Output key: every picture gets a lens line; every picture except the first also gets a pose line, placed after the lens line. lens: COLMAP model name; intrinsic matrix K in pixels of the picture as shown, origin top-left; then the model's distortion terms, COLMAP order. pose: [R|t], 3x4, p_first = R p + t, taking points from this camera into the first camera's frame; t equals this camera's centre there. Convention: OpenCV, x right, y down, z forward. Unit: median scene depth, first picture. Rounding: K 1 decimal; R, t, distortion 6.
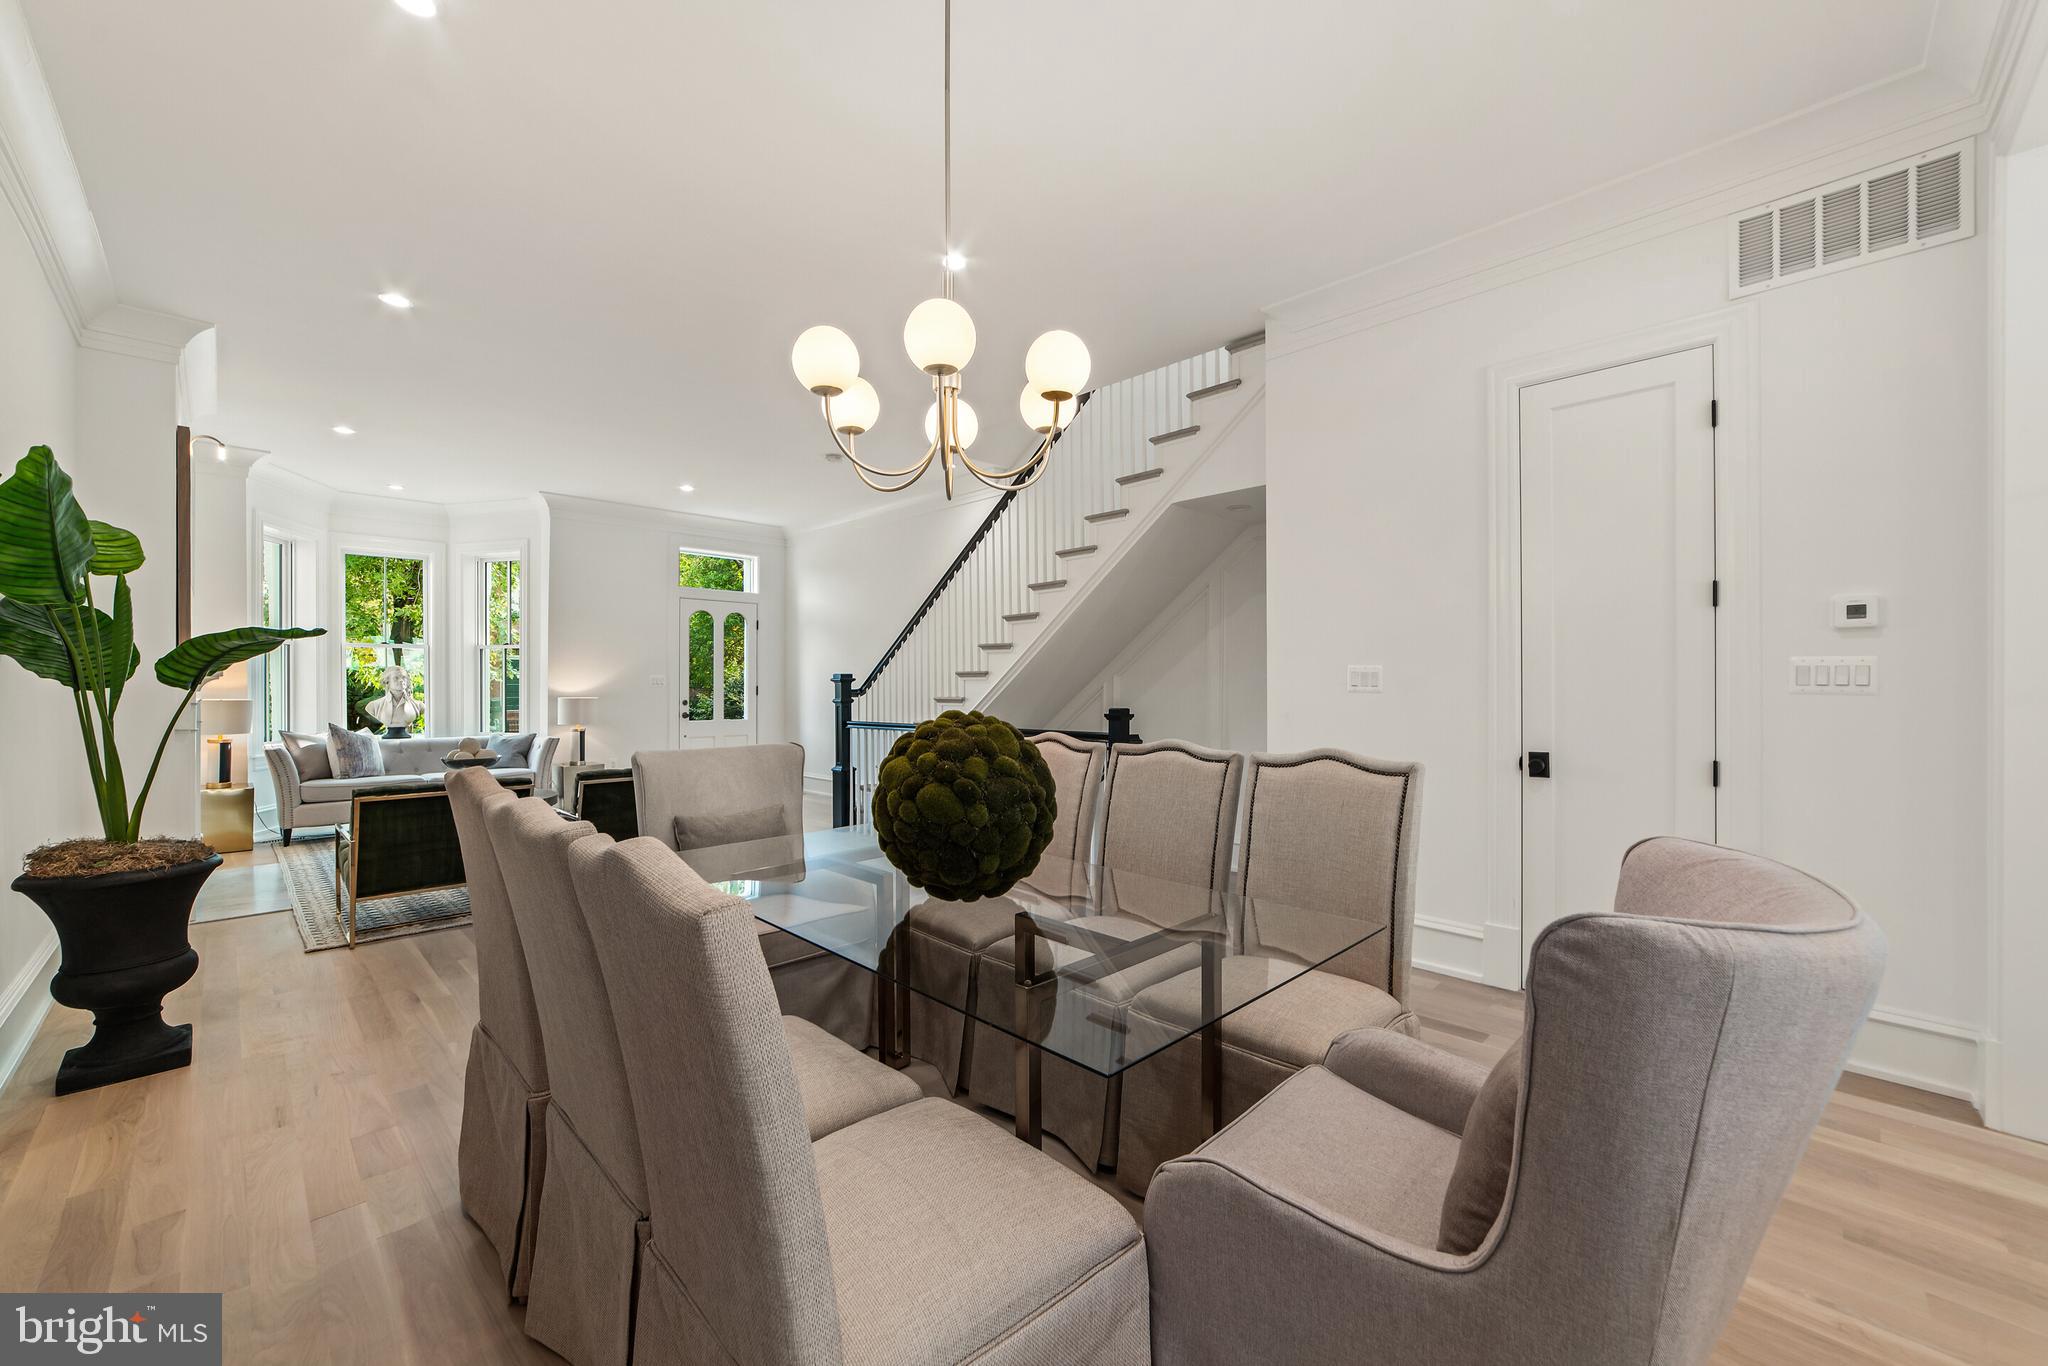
lens RADIAL K [[806.2, 0, 1034.7], [0, 806.2, 690.2], [0, 0, 1]] dist [-0.022016, 0.004553]
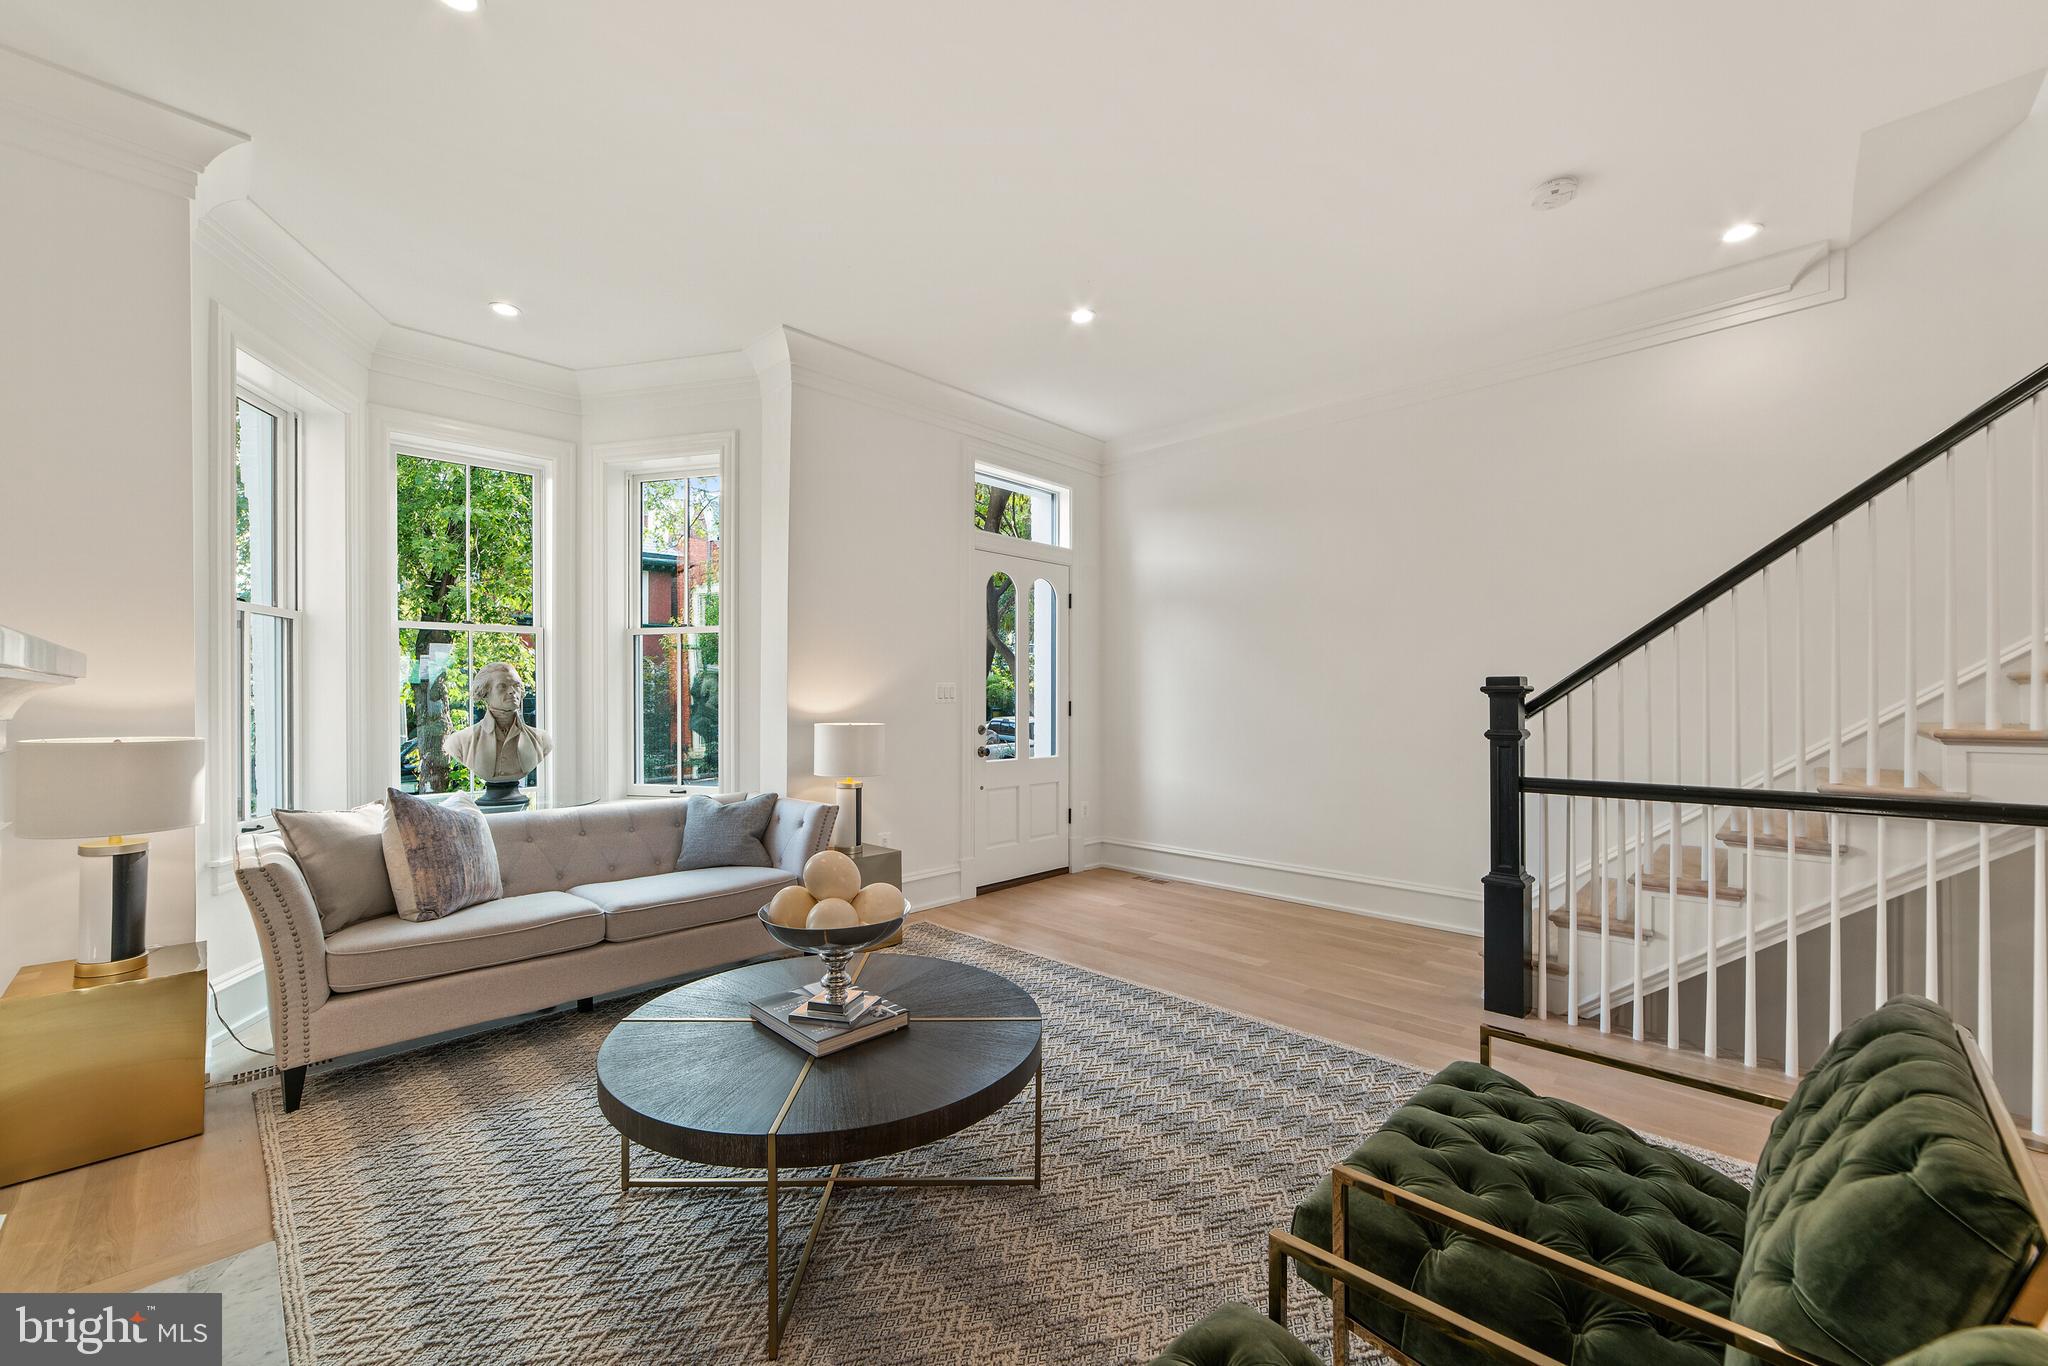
lens RADIAL K [[806.2, 0, 1039.3], [0, 806.2, 695.9], [0, 0, 1]] dist [-0.022016, 0.004553]
pose [[0.999827, -0.000019, 0.018618, -0.519268], [0.000183, 0.999961, -0.008810, -0.004861], [-0.018617, 0.008812, 0.999788, 0.536218]]
